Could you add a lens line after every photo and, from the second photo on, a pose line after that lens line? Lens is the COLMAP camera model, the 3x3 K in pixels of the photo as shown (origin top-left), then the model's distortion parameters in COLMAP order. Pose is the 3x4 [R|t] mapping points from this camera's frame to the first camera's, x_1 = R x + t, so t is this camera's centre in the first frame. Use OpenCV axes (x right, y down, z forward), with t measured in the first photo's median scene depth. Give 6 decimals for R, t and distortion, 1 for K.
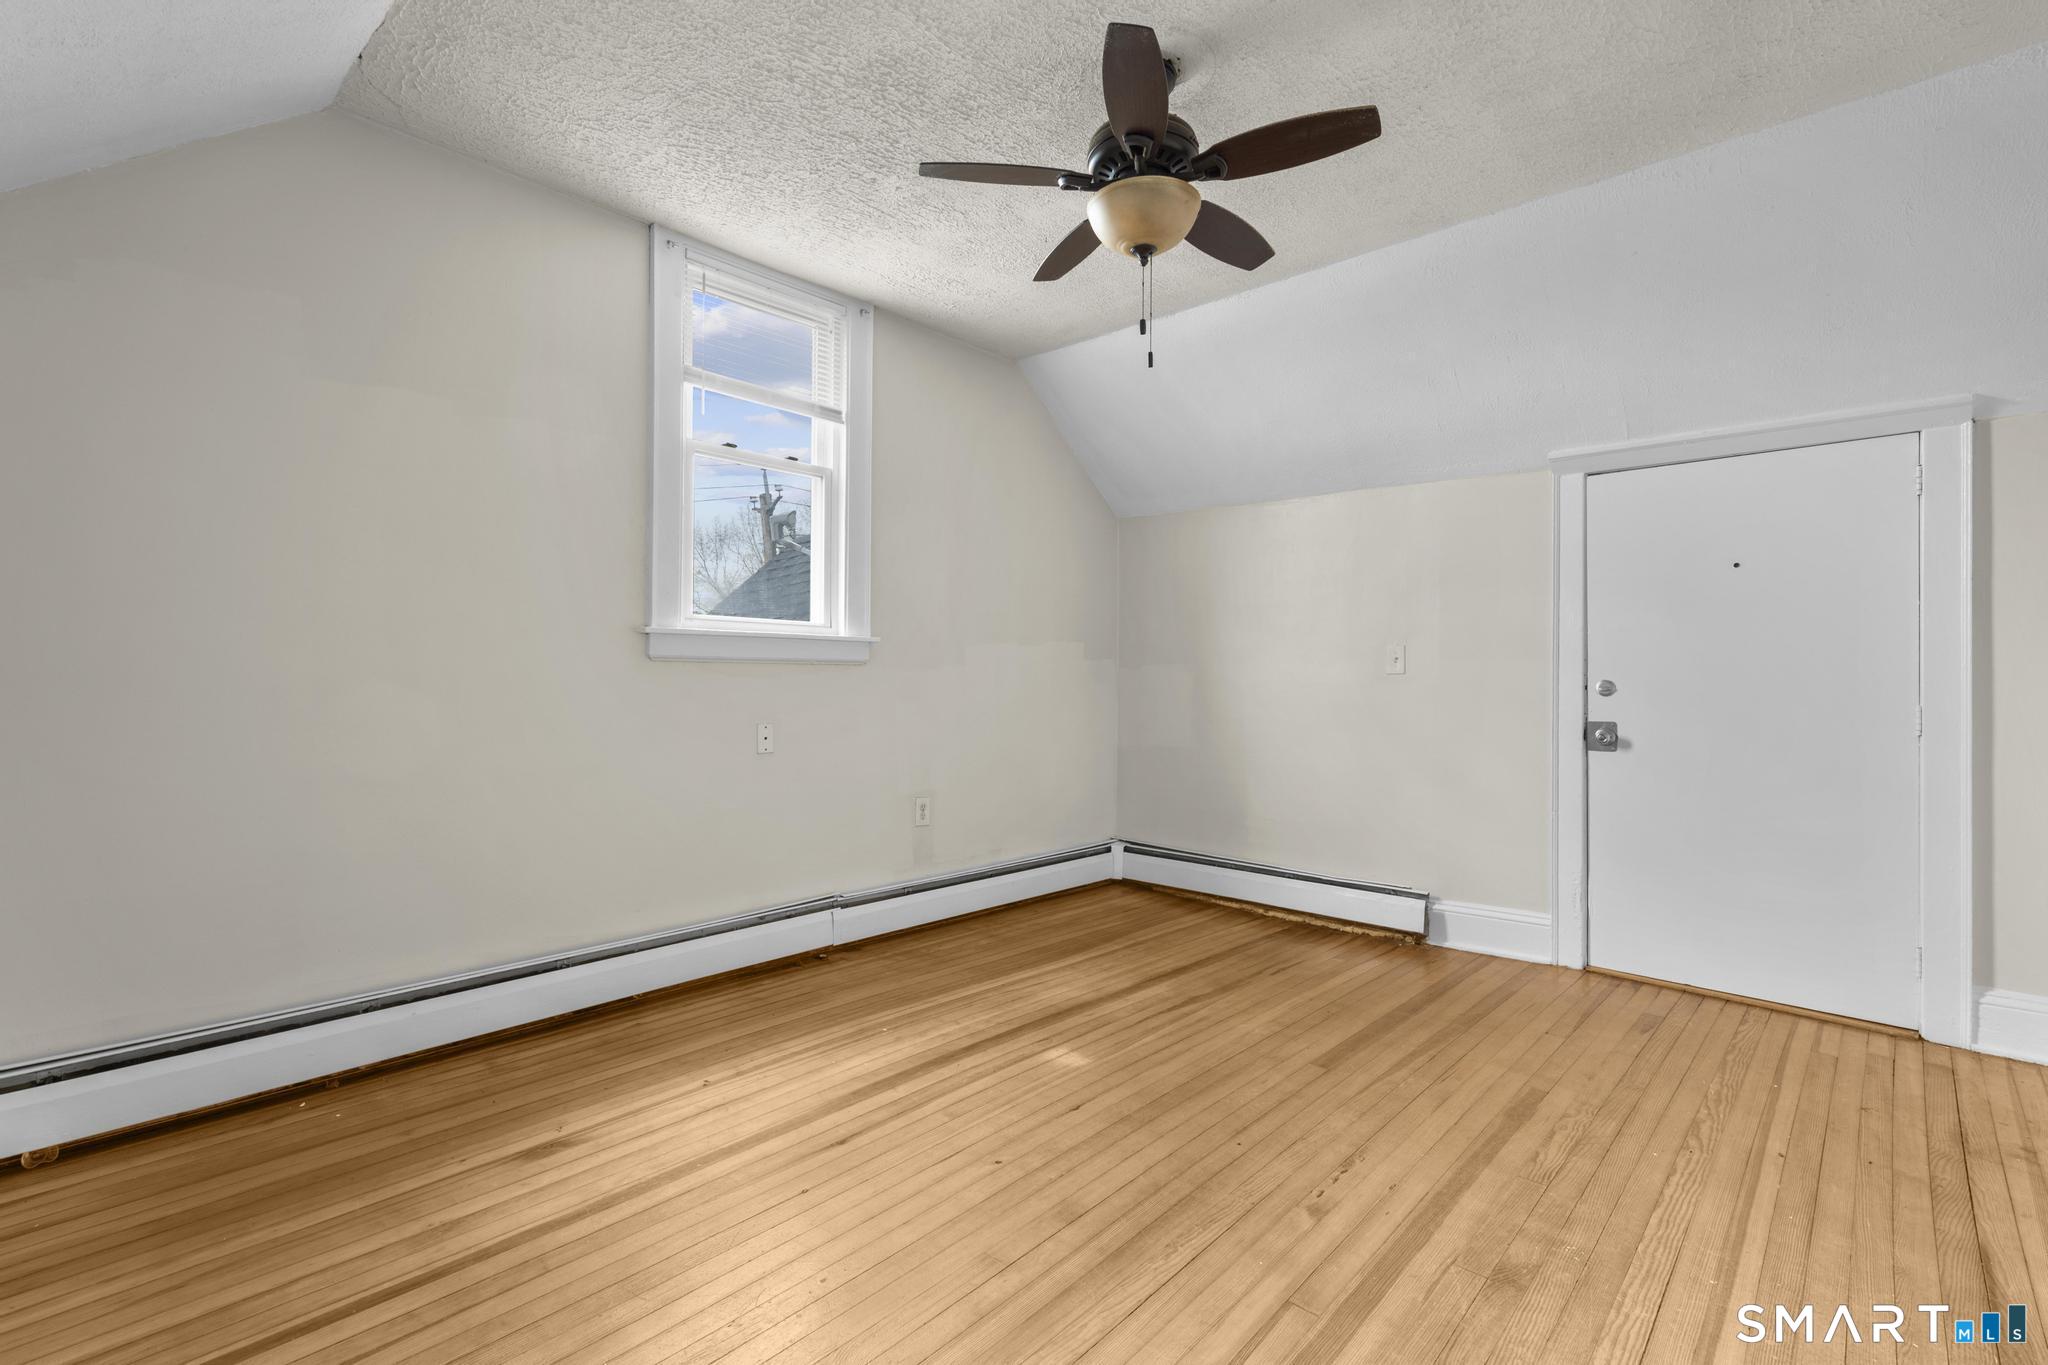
lens RADIAL K [[919.4, 0, 1022.4], [0, 919.4, 680.3], [0, 0, 1]] dist [-0.009052, 0.004080]
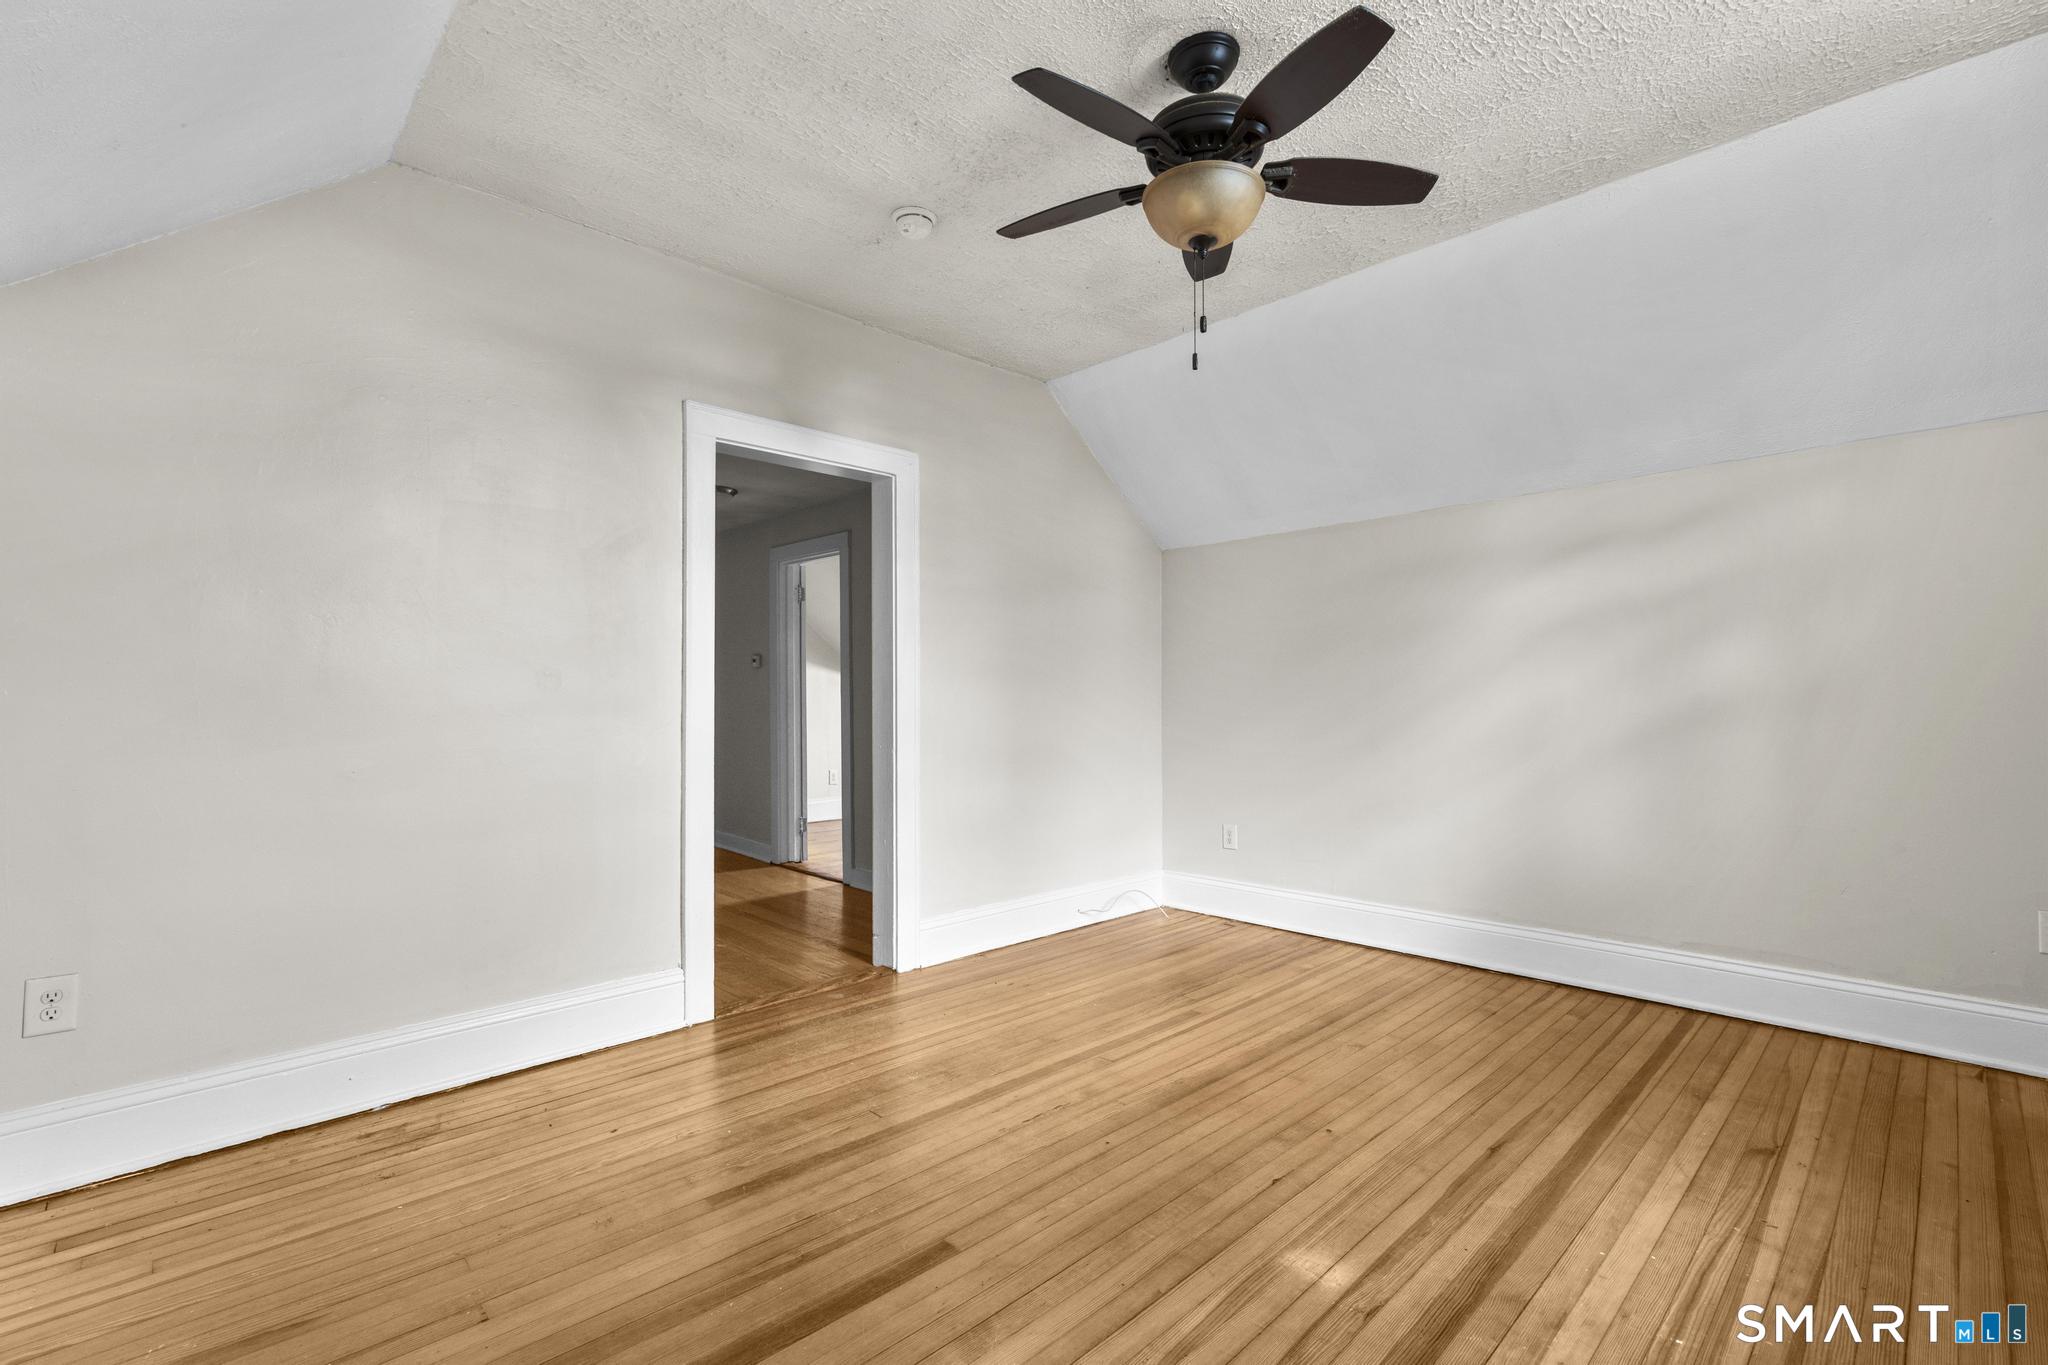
lens RADIAL K [[919.4, 0, 1025.9], [0, 919.4, 690.0], [0, 0, 1]] dist [-0.009052, 0.004080]
pose [[-0.998868, -0.003327, 0.047457, 0.267379], [-0.003786, 0.999947, -0.009574, -0.003851], [-0.047423, -0.009743, -0.998827, 1.963949]]
